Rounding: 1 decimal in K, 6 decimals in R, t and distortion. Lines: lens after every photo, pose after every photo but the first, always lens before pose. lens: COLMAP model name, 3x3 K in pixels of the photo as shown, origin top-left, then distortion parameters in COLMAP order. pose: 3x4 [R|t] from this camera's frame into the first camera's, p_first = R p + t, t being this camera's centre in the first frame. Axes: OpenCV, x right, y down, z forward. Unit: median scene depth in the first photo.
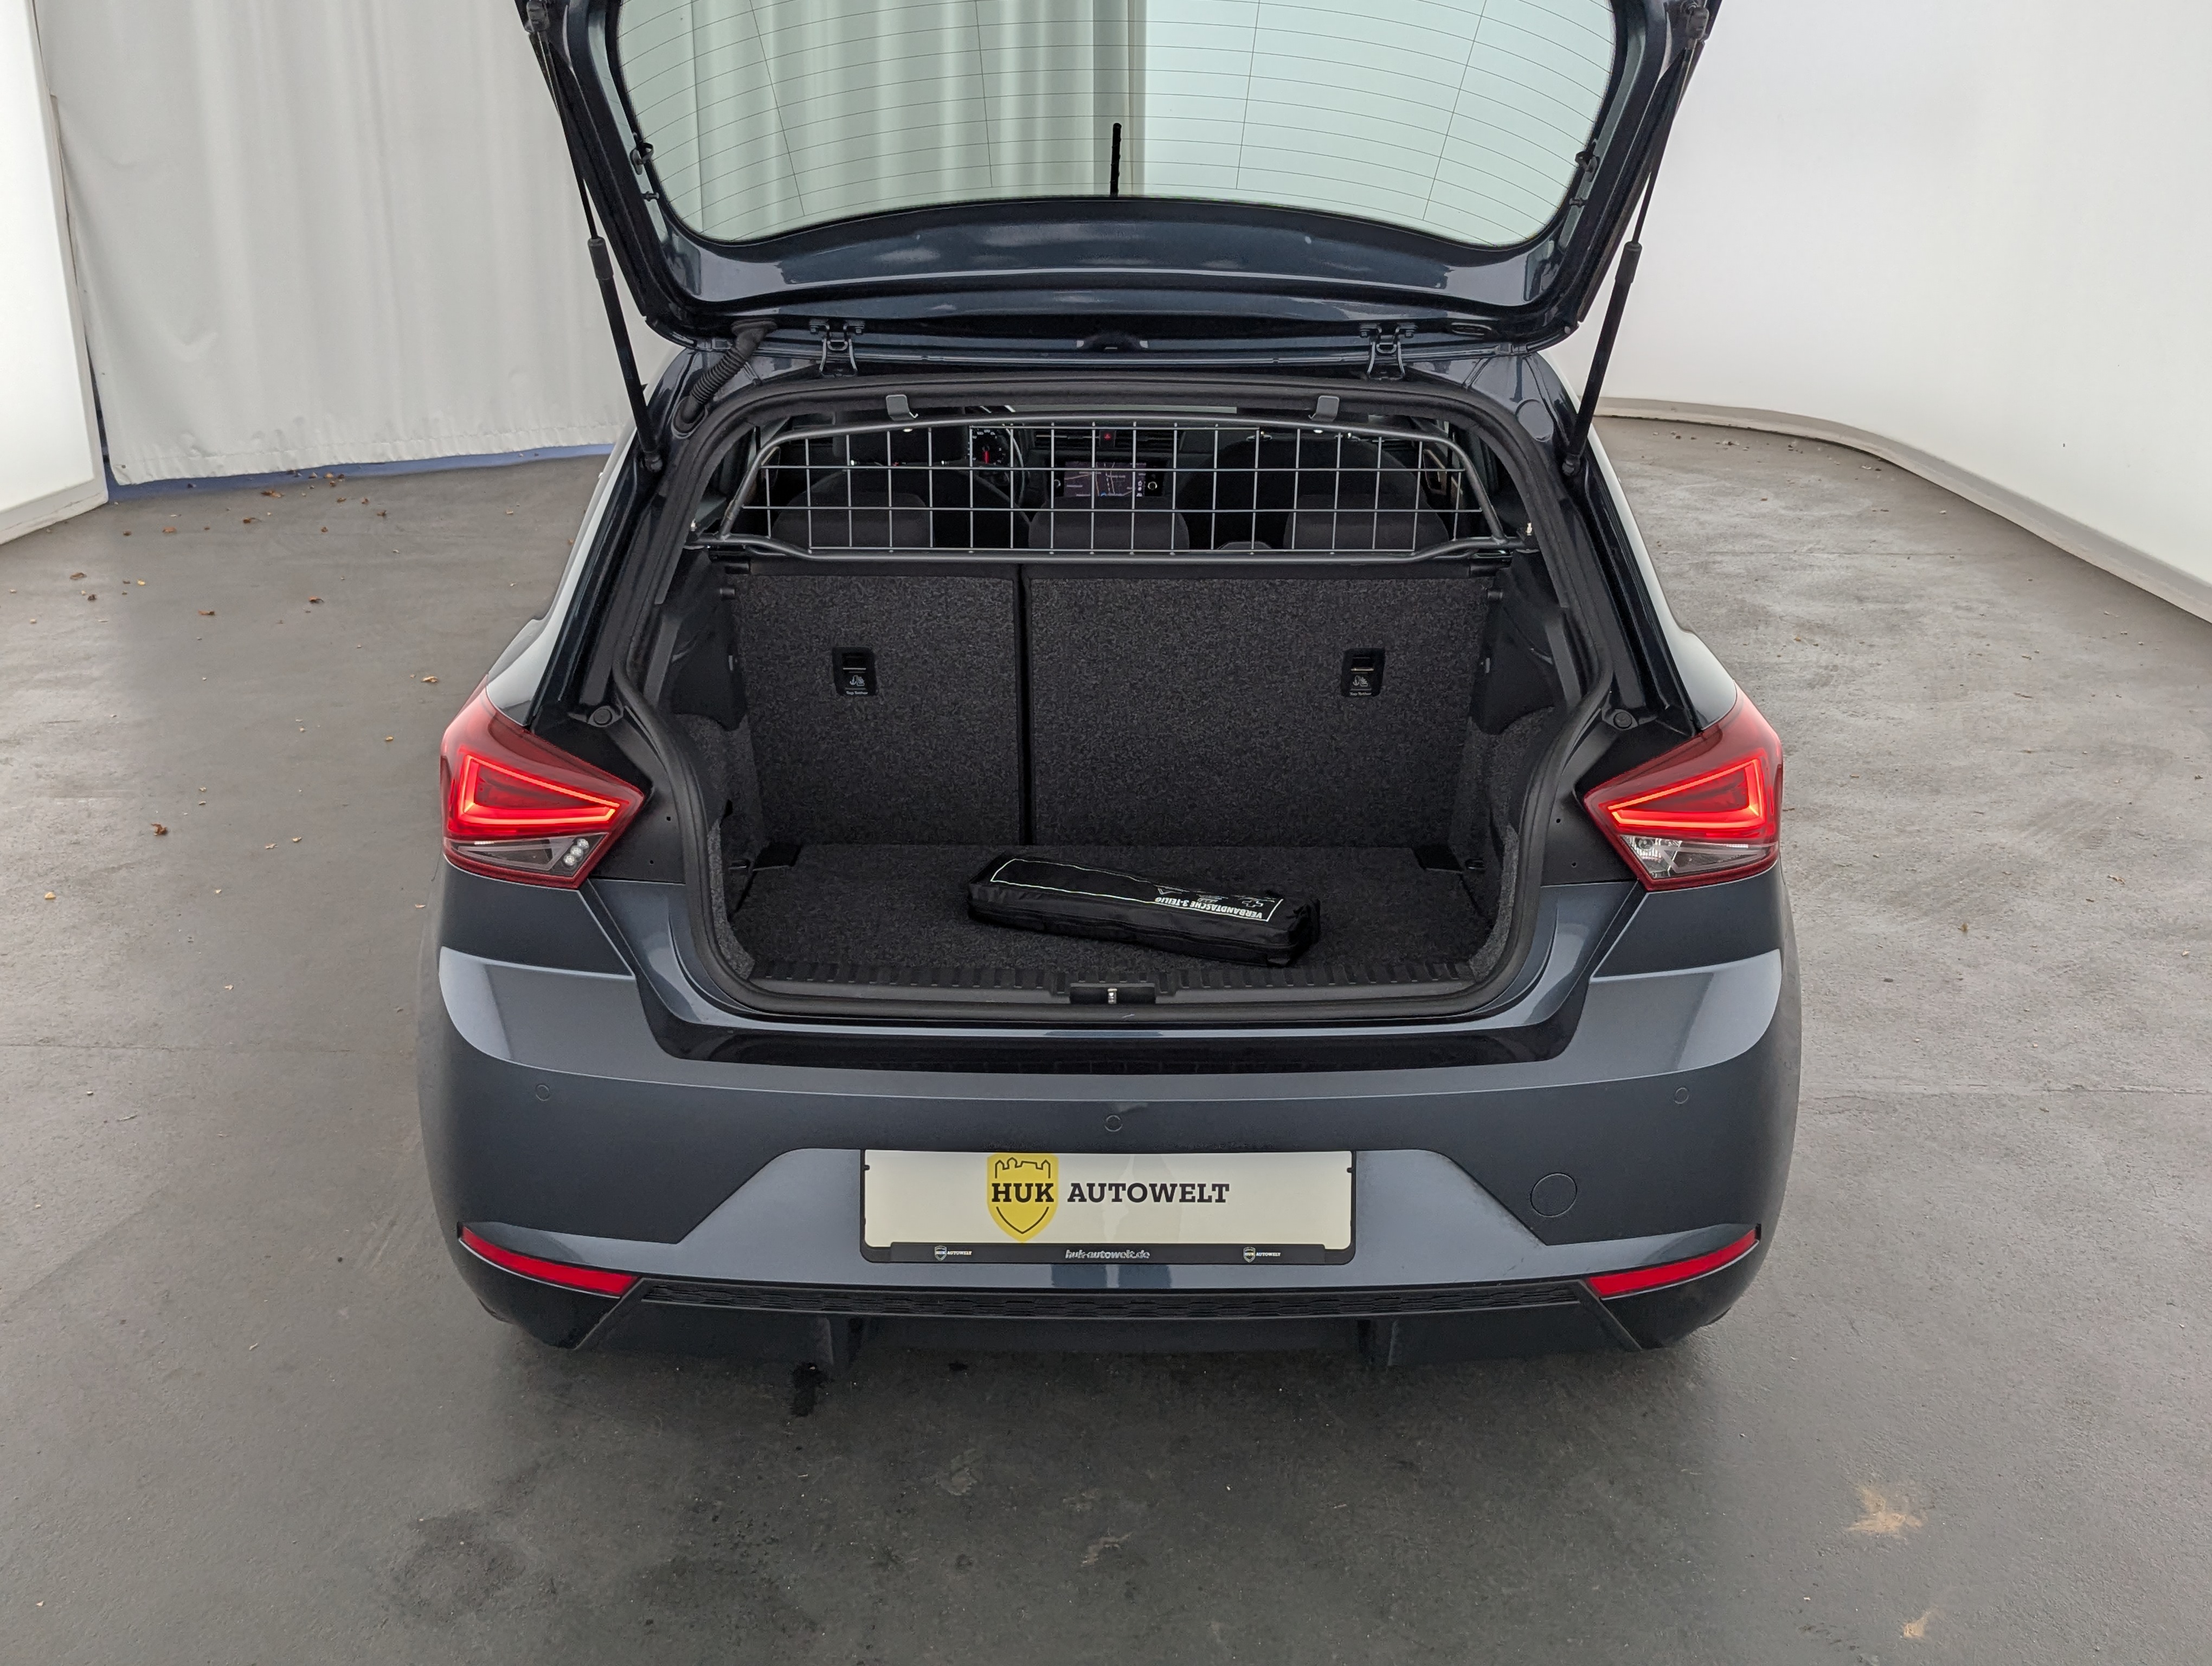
lens RADIAL K [[2108.4, 0, 1091.1], [0, 2108.4, 788.8], [0, 0, 1]] dist [0.047417, 0.000000]
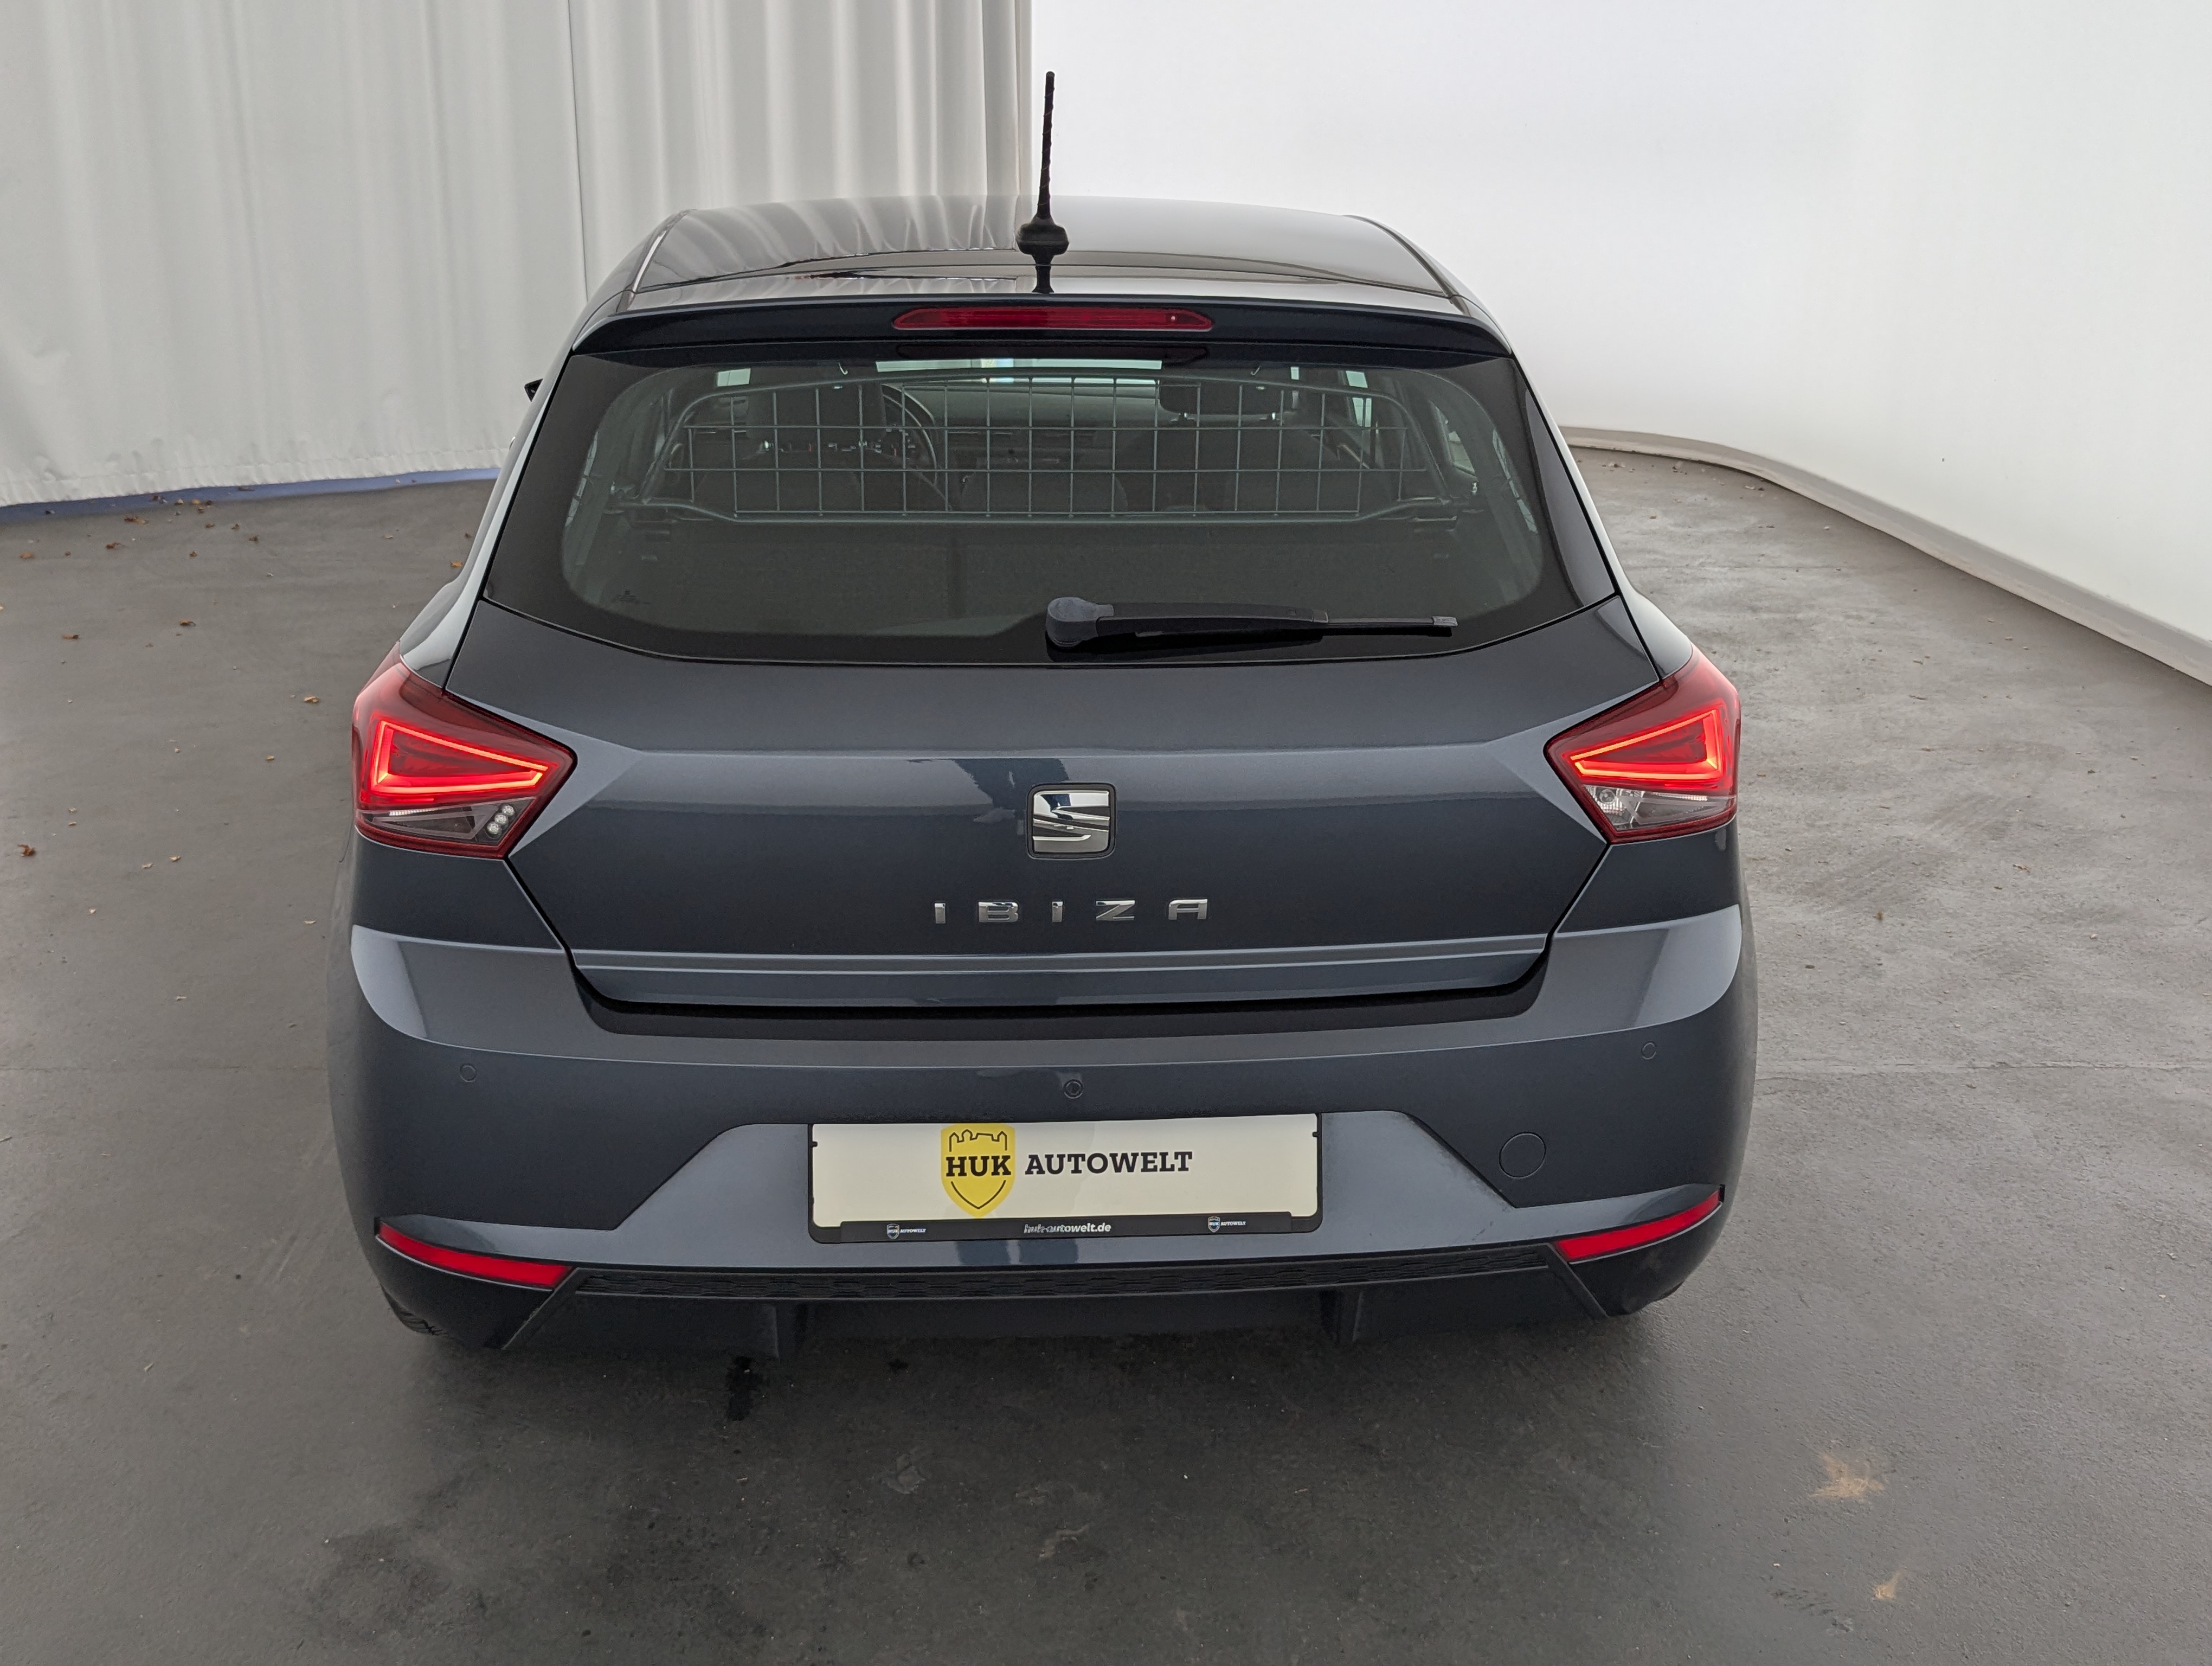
lens RADIAL K [[2108.4, 0, 1096.6], [0, 2108.4, 815.9], [0, 0, 1]] dist [0.047417, 0.000000]
pose [[0.998150, -0.014632, 0.059009, -0.029319], [0.015217, 0.999839, -0.009488, 0.037300], [-0.058861, 0.010368, 0.998212, 0.033078]]
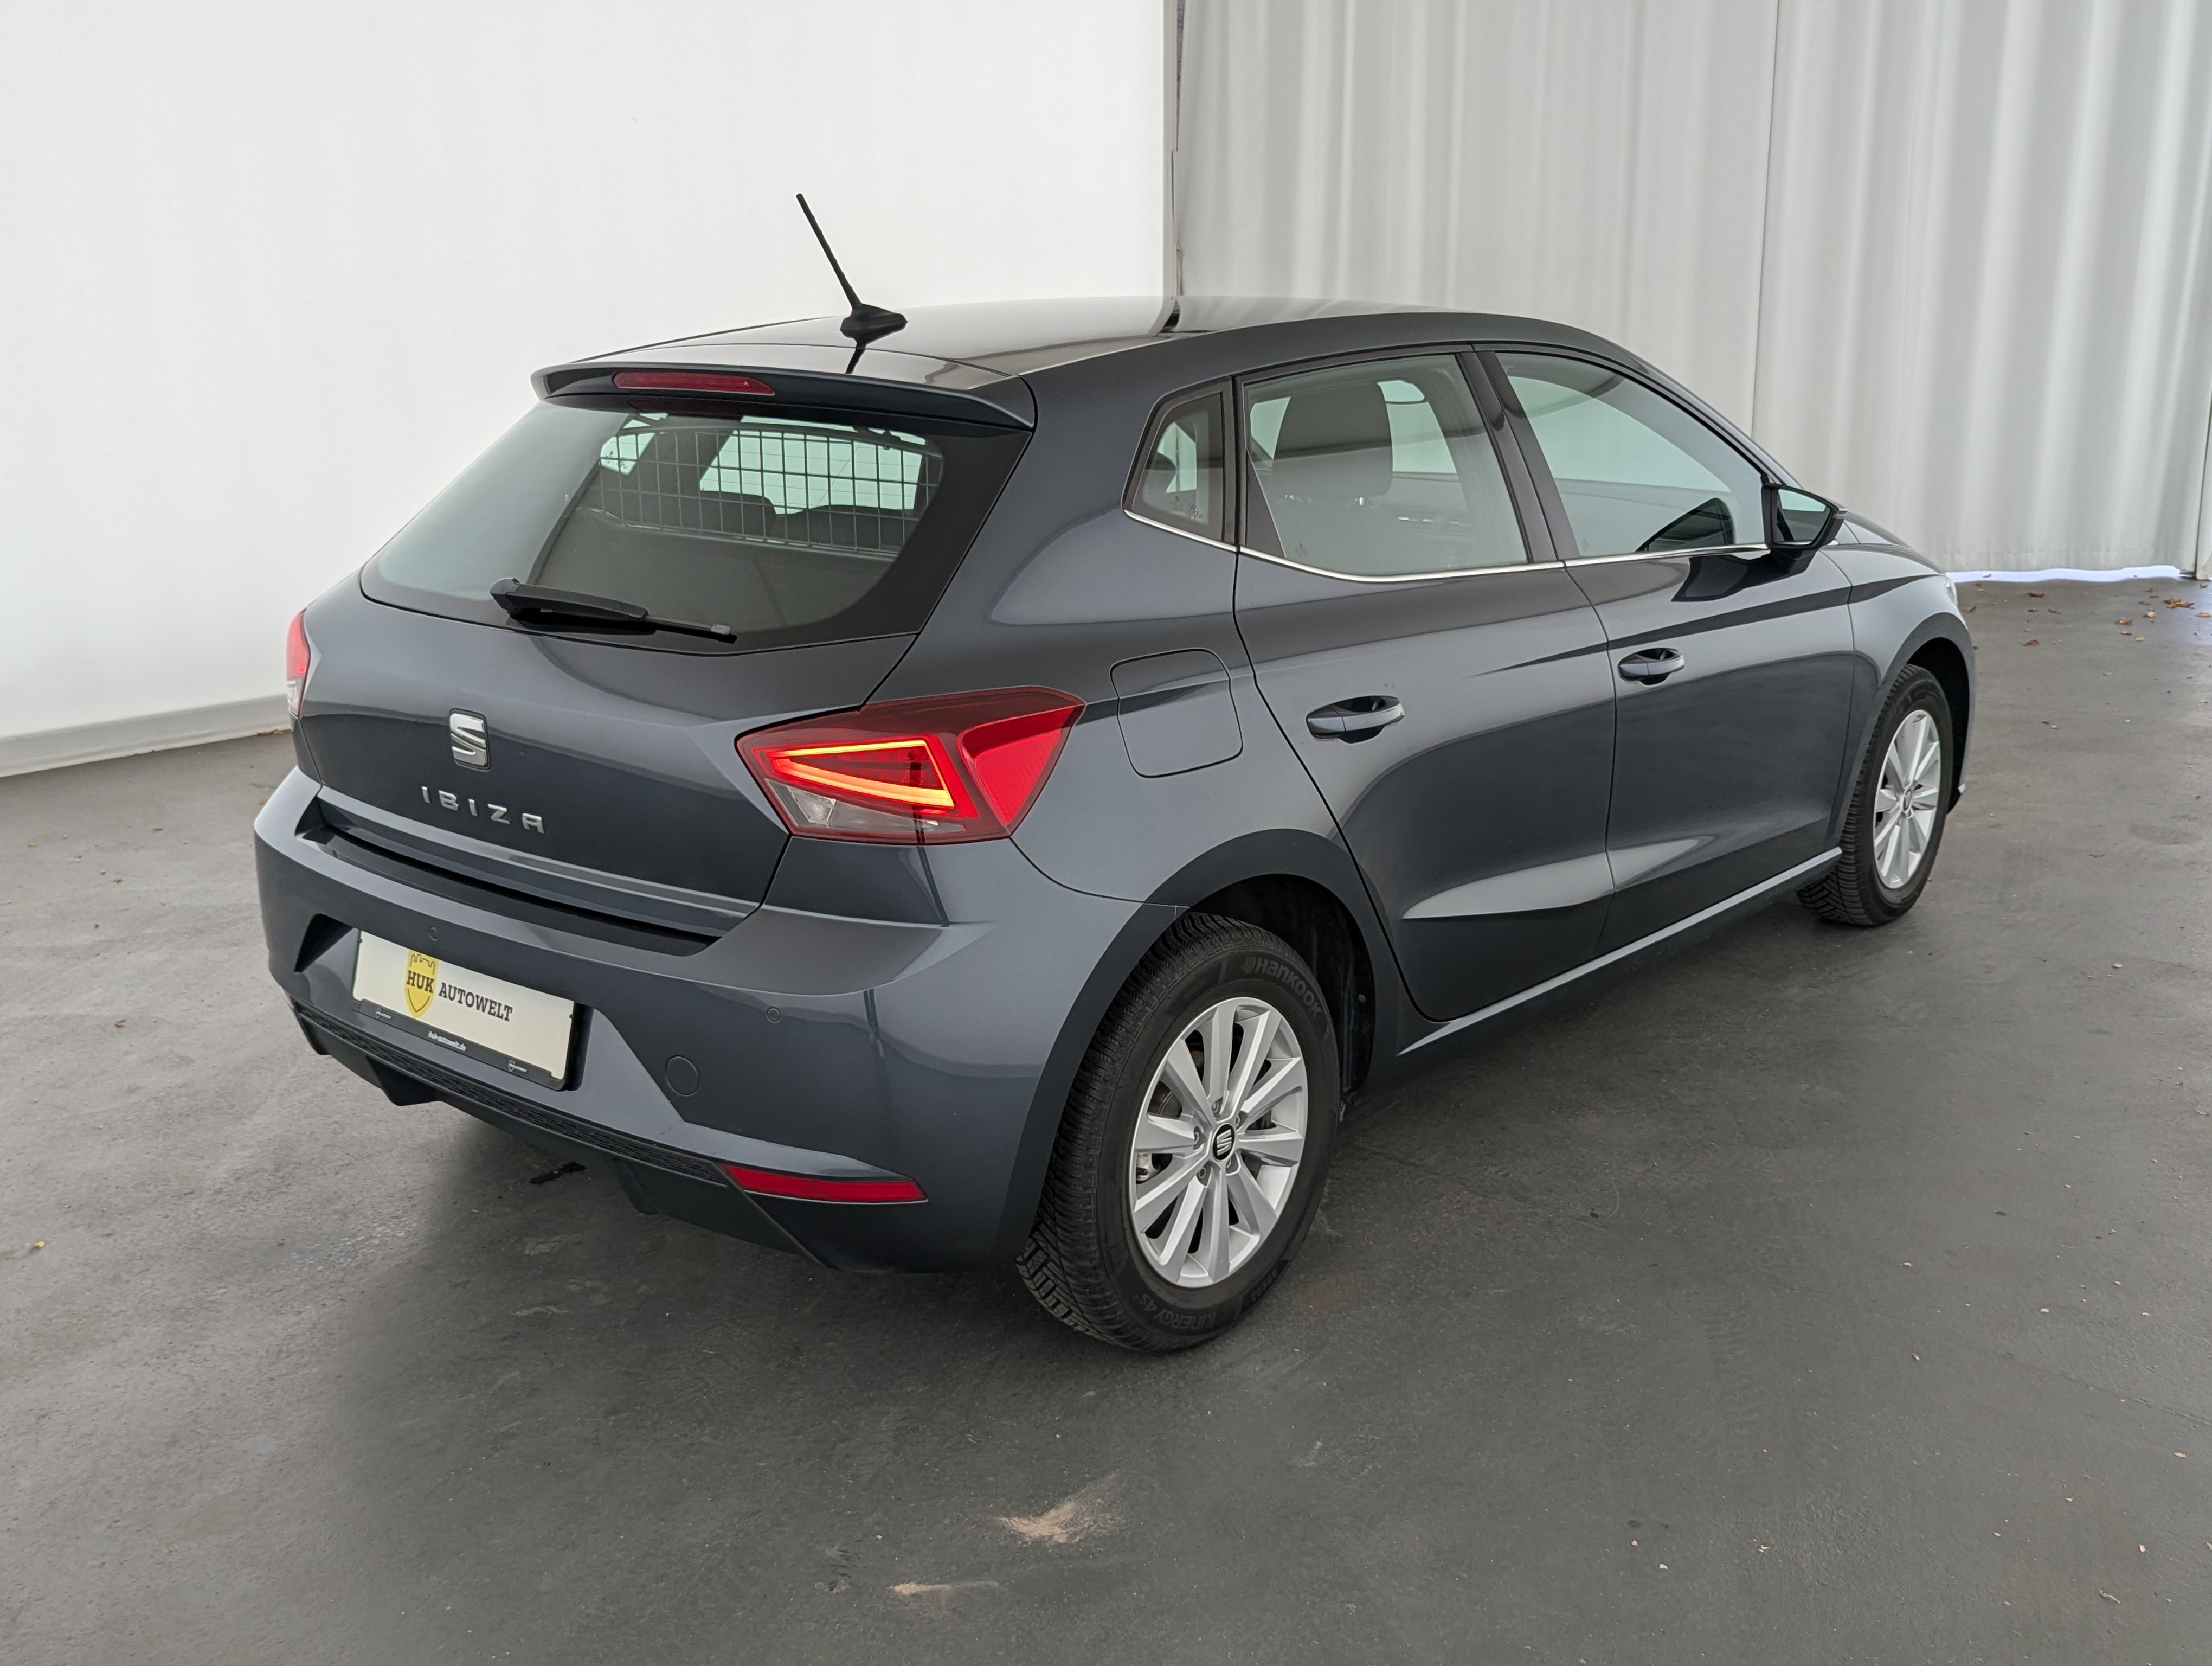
lens RADIAL K [[2108.4, 0, 1110.8], [0, 2108.4, 841.2], [0, 0, 1]] dist [0.047417, 0.000000]
pose [[0.757223, 0.158255, -0.633694, 0.996251], [-0.191551, 0.981349, 0.016185, 0.000602], [0.624437, 0.109129, 0.773414, 0.208032]]
